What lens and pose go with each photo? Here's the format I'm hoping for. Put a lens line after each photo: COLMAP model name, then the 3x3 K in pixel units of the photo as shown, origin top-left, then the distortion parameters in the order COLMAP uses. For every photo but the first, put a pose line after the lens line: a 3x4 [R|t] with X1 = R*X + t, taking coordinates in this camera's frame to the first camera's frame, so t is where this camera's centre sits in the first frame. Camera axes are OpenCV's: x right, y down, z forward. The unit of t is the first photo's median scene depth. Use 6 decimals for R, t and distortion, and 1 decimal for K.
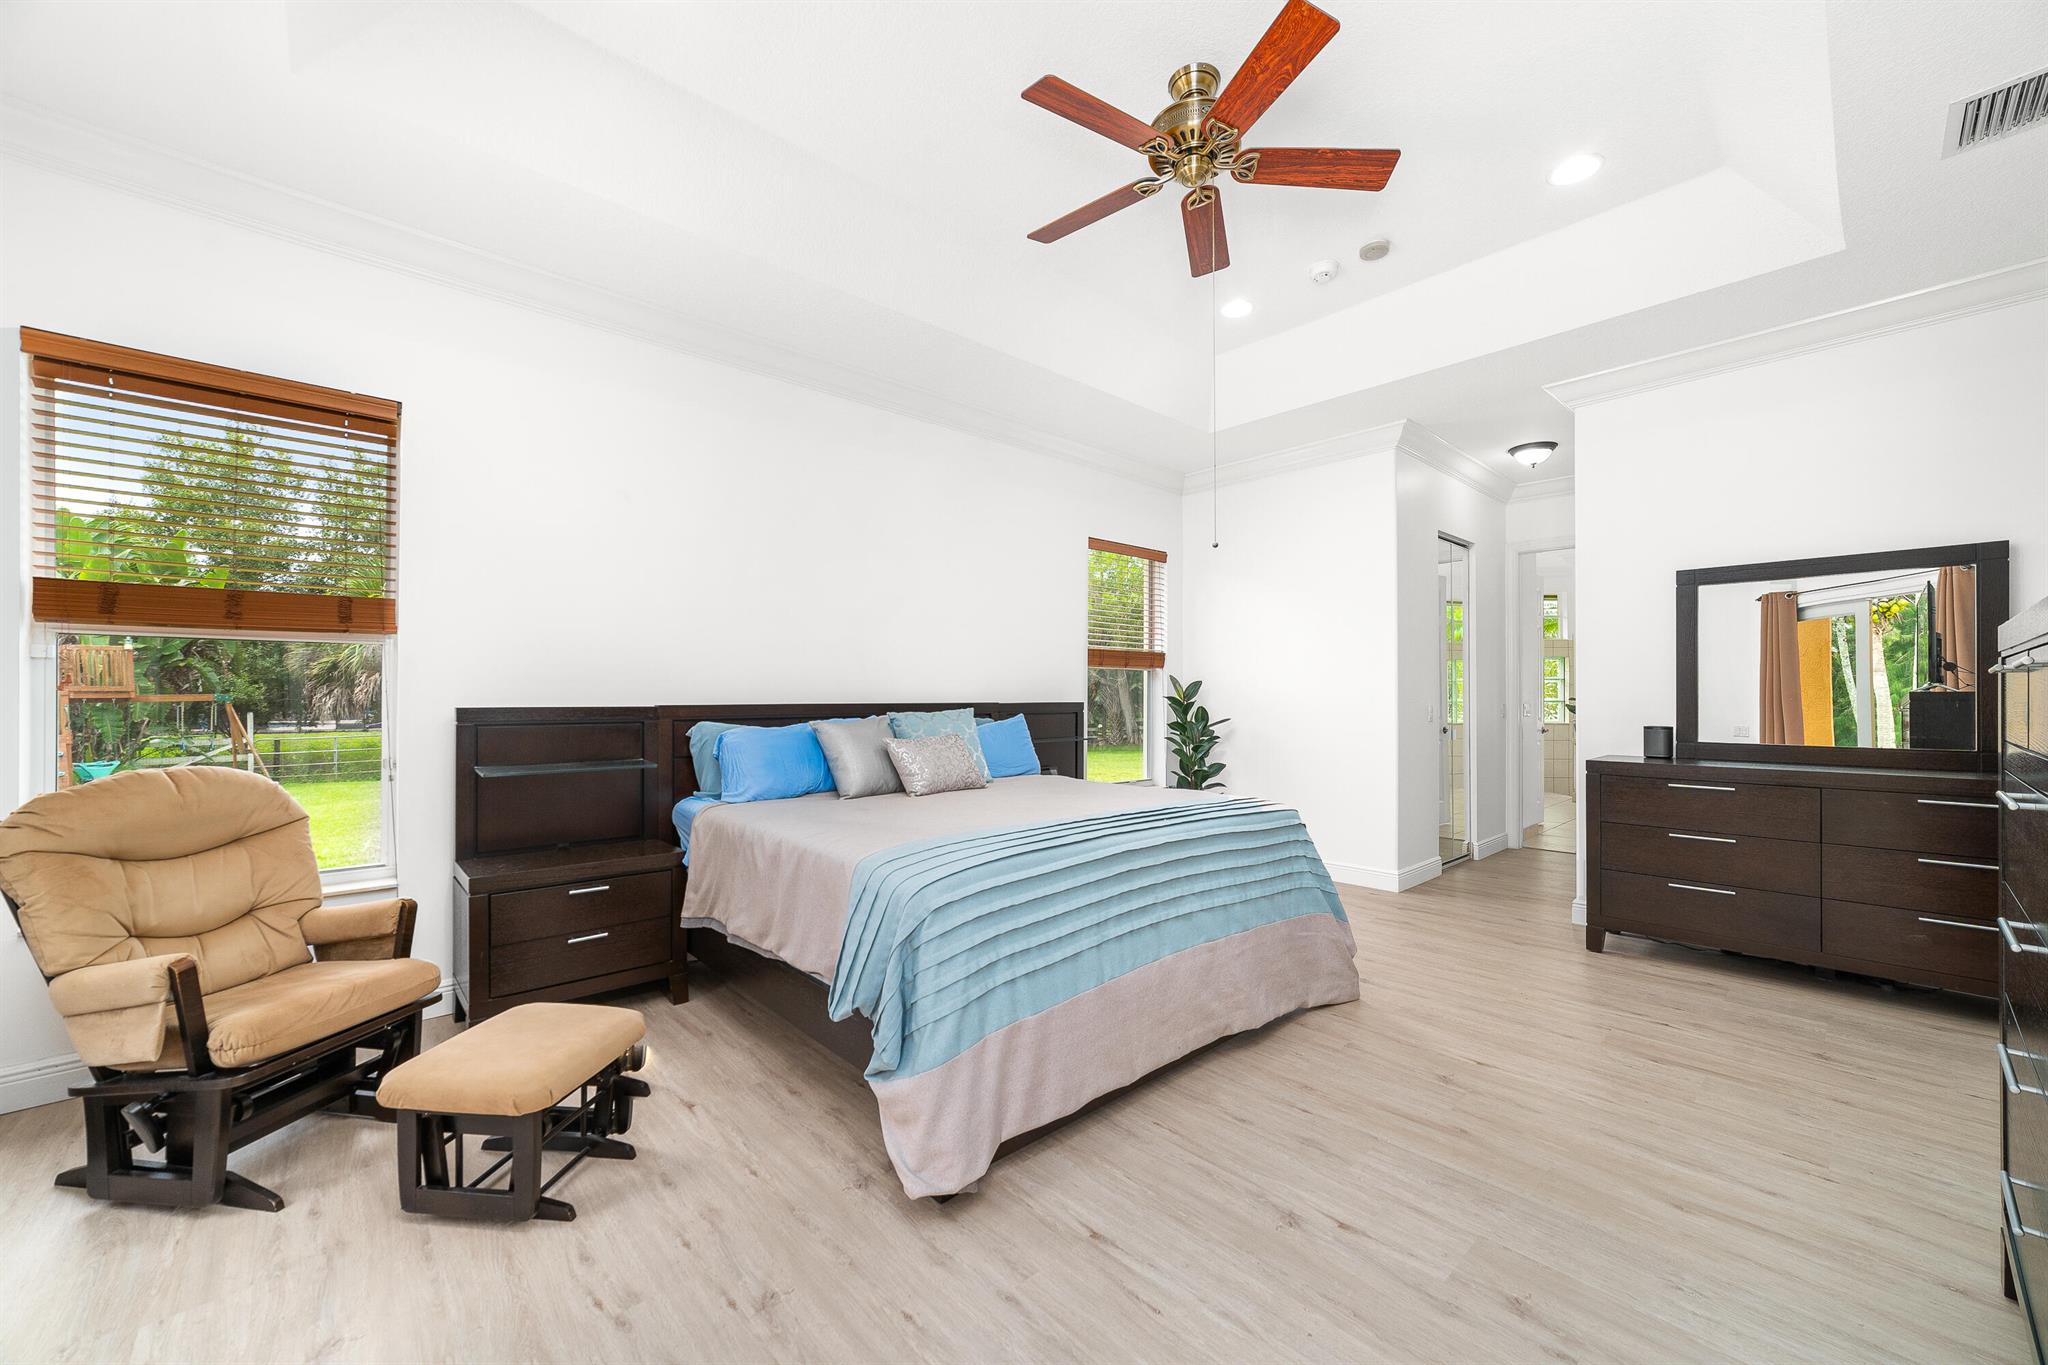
lens RADIAL K [[791.4, 0, 1014.6], [0, 791.4, 694.0], [0, 0, 1]] dist [-0.022931, 0.007131]
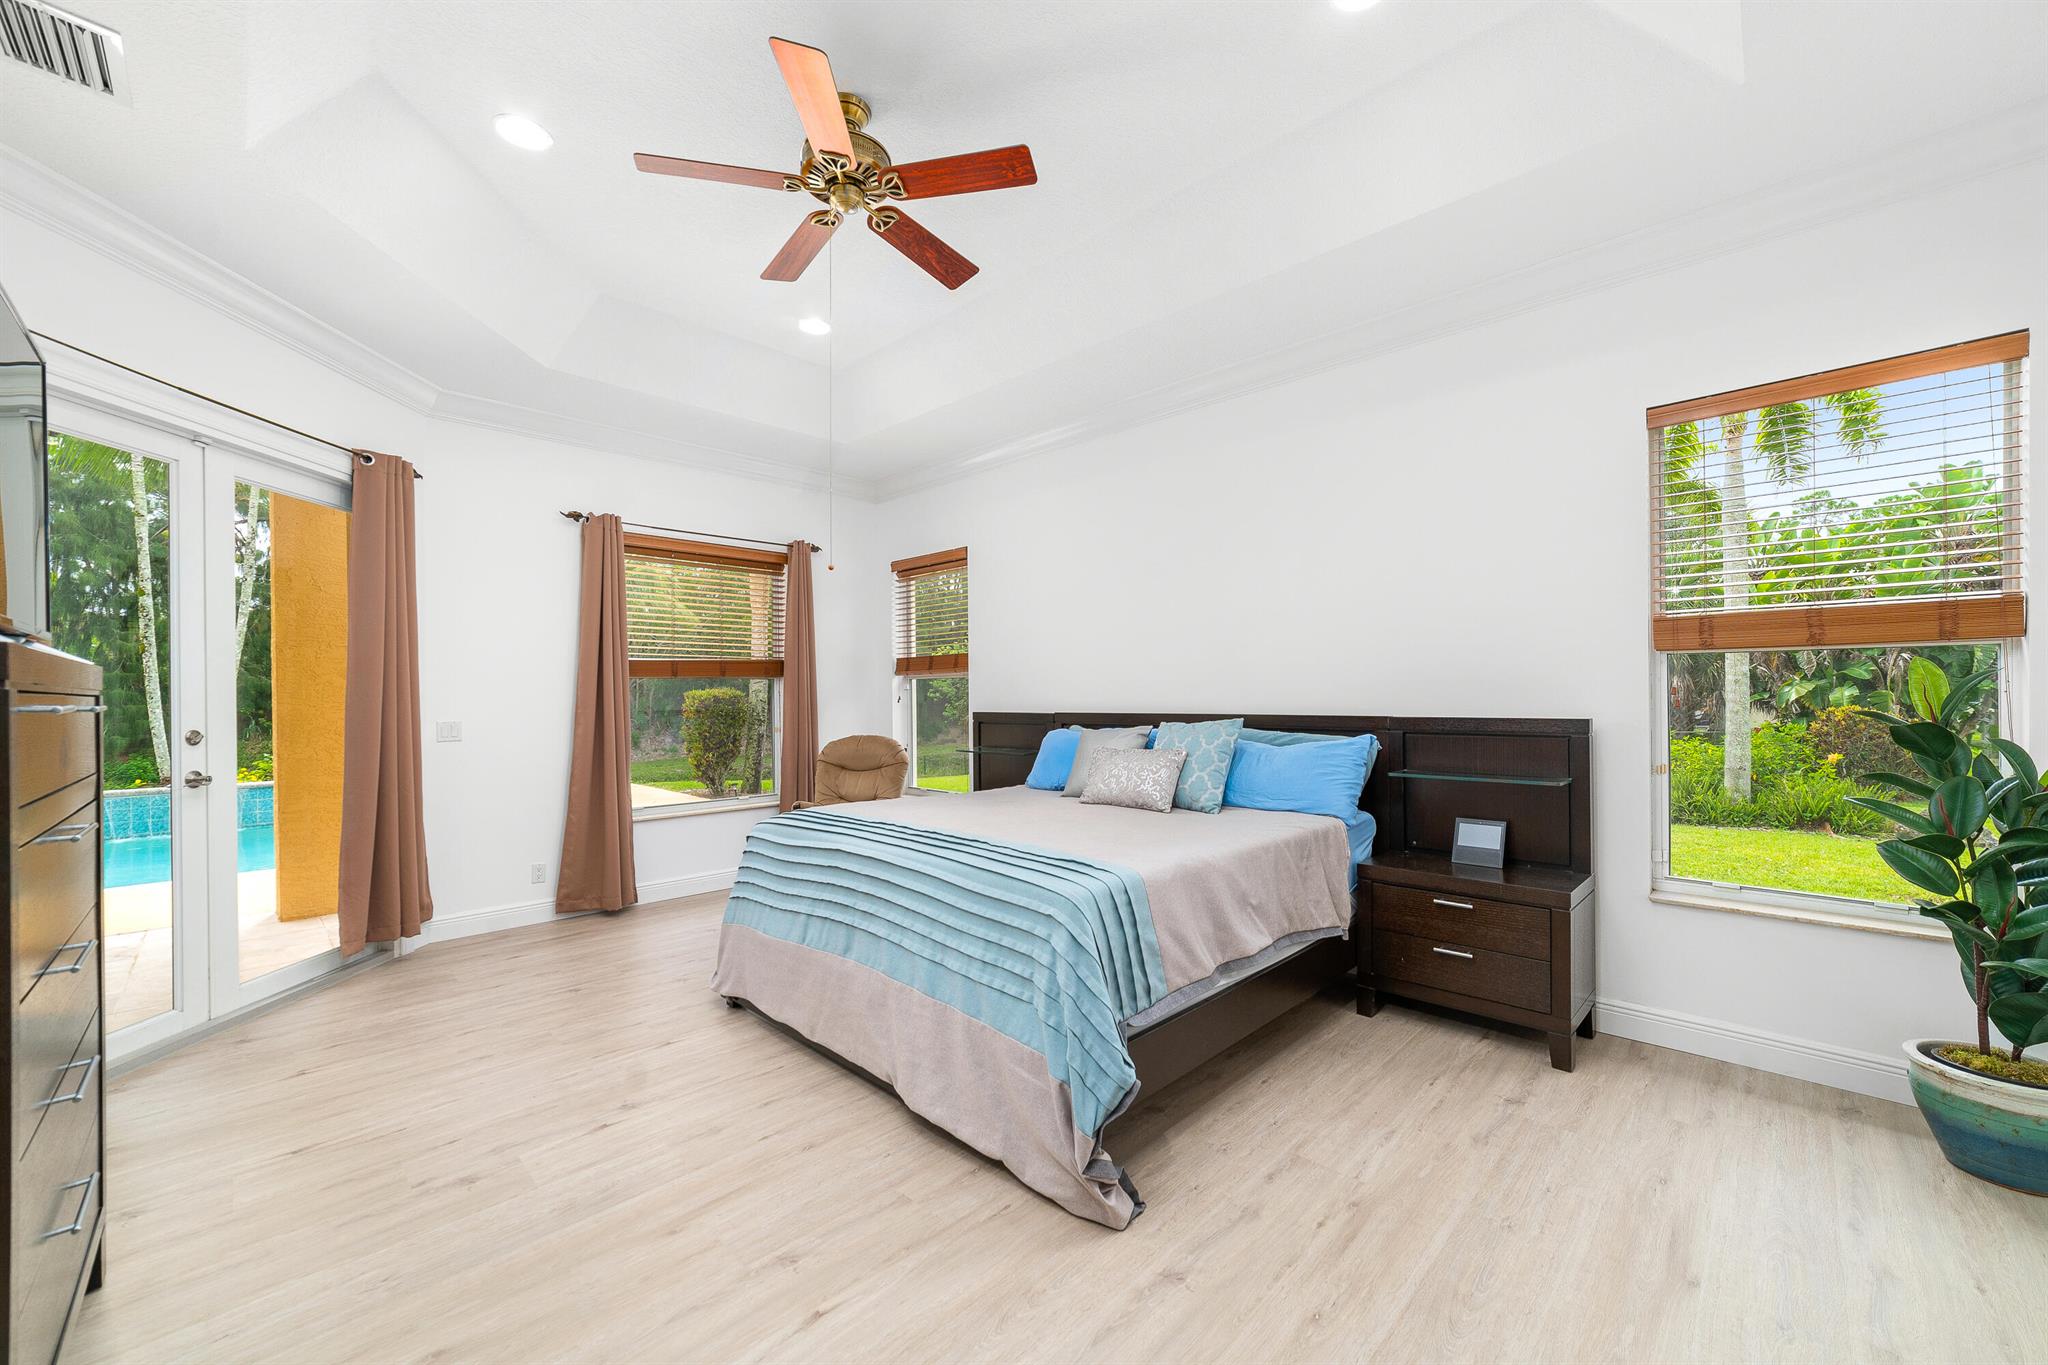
lens RADIAL K [[791.4, 0, 1014.6], [0, 791.4, 694.0], [0, 0, 1]] dist [-0.022931, 0.007131]
pose [[0.053590, -0.003216, -0.998558, 1.279688], [0.013650, 0.999904, -0.002487, -0.020857], [0.998470, -0.013497, 0.053629, 1.178170]]
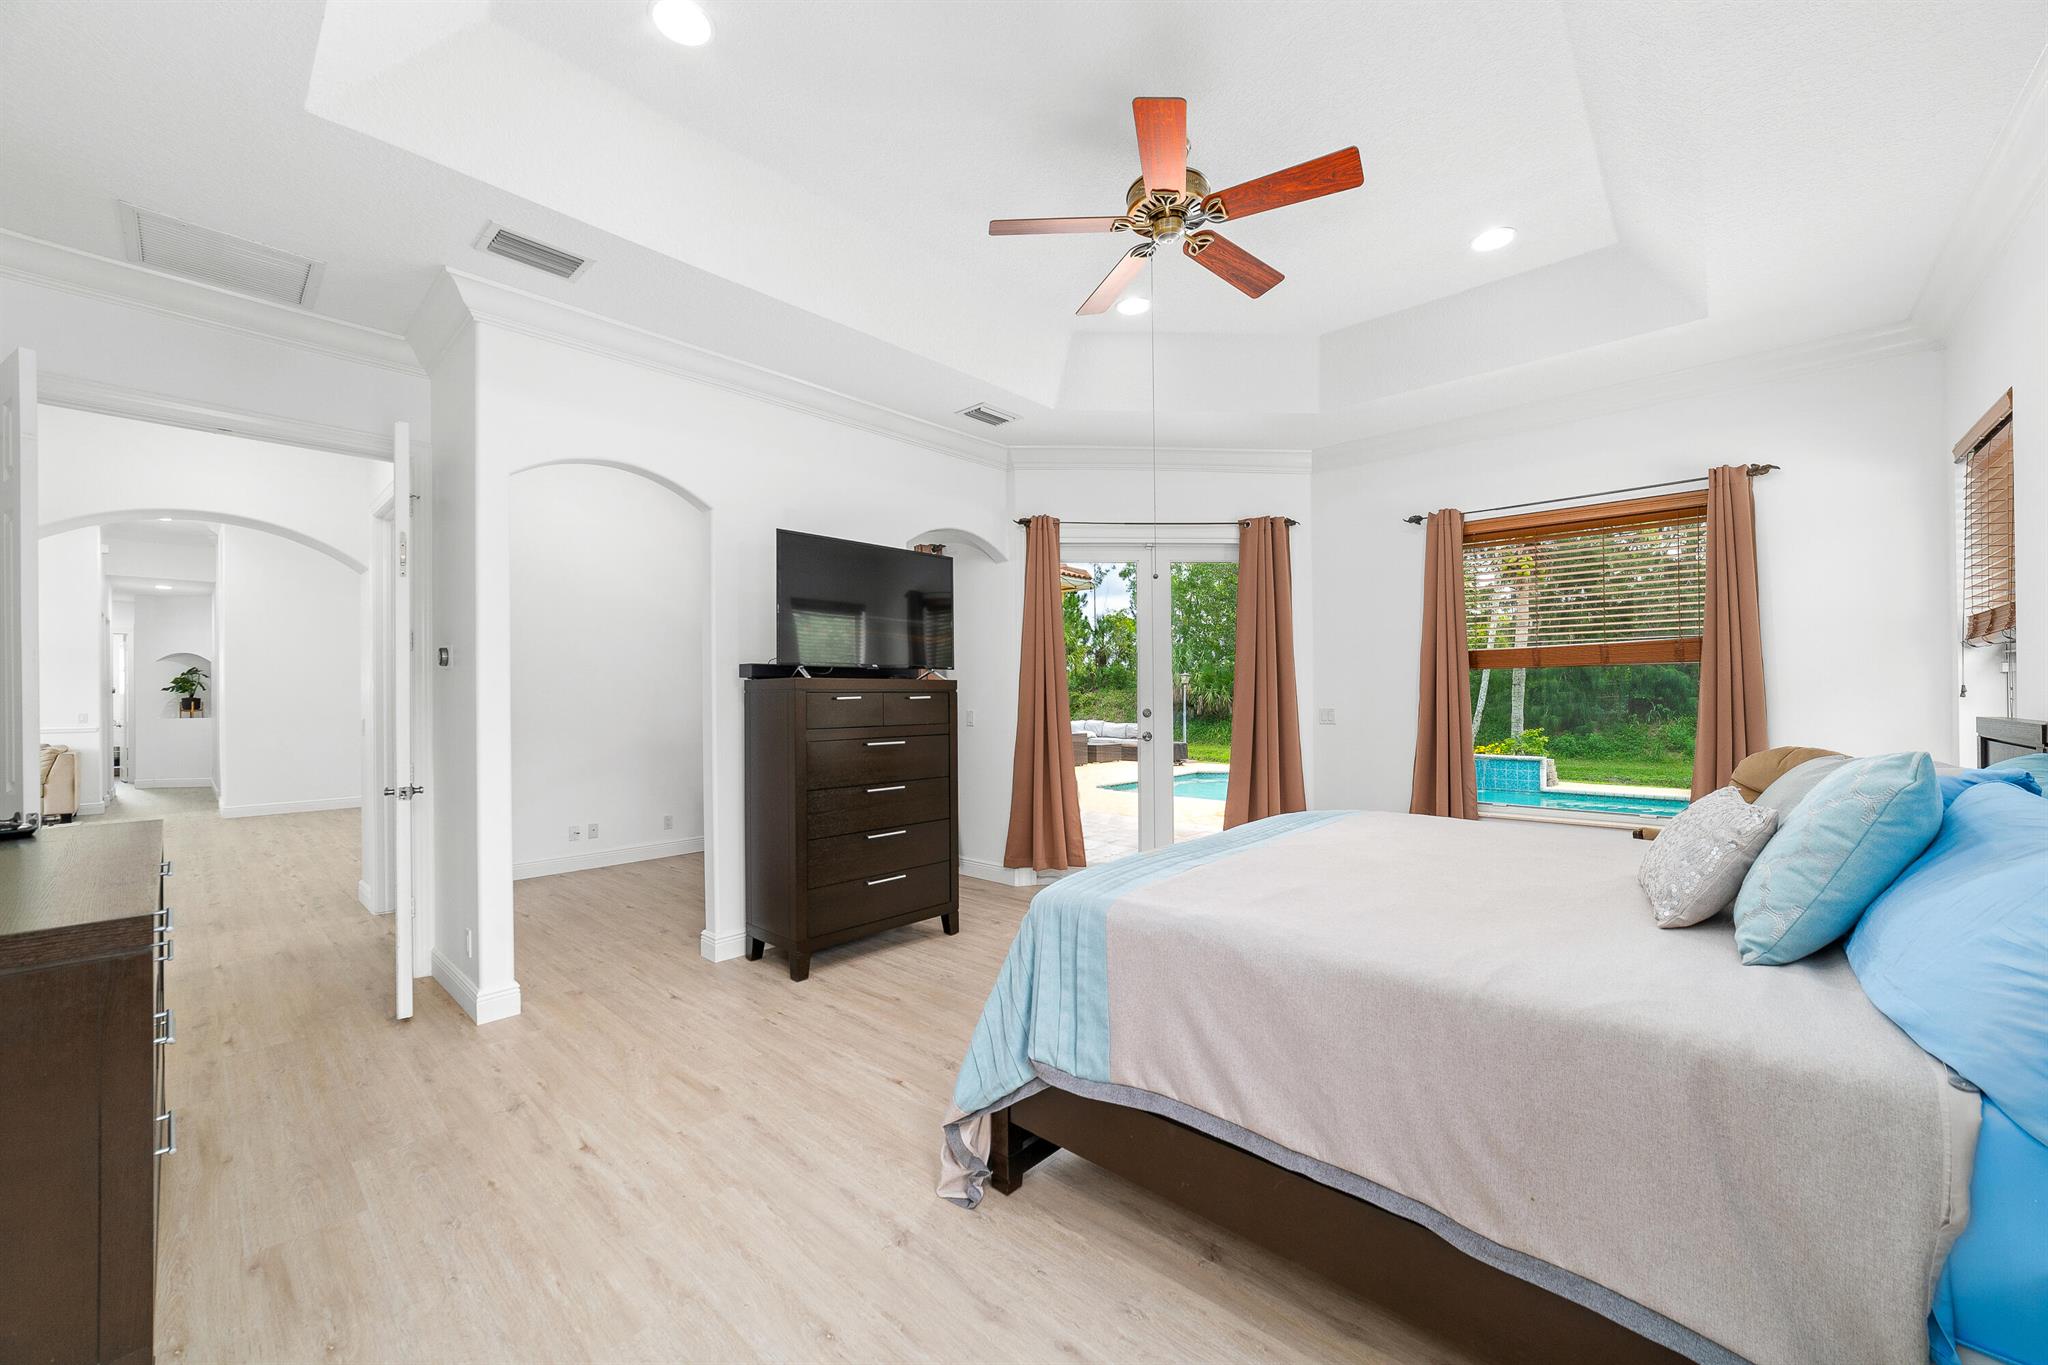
lens RADIAL K [[776.6, 0, 1026.4], [0, 776.6, 694.6], [0, 0, 1]] dist [-0.020493, 0.006686]
pose [[-0.994546, 0.007145, -0.104054, 0.555304], [0.007851, 0.999949, -0.006376, -0.013995], [0.104003, -0.007158, -0.994551, 2.081377]]
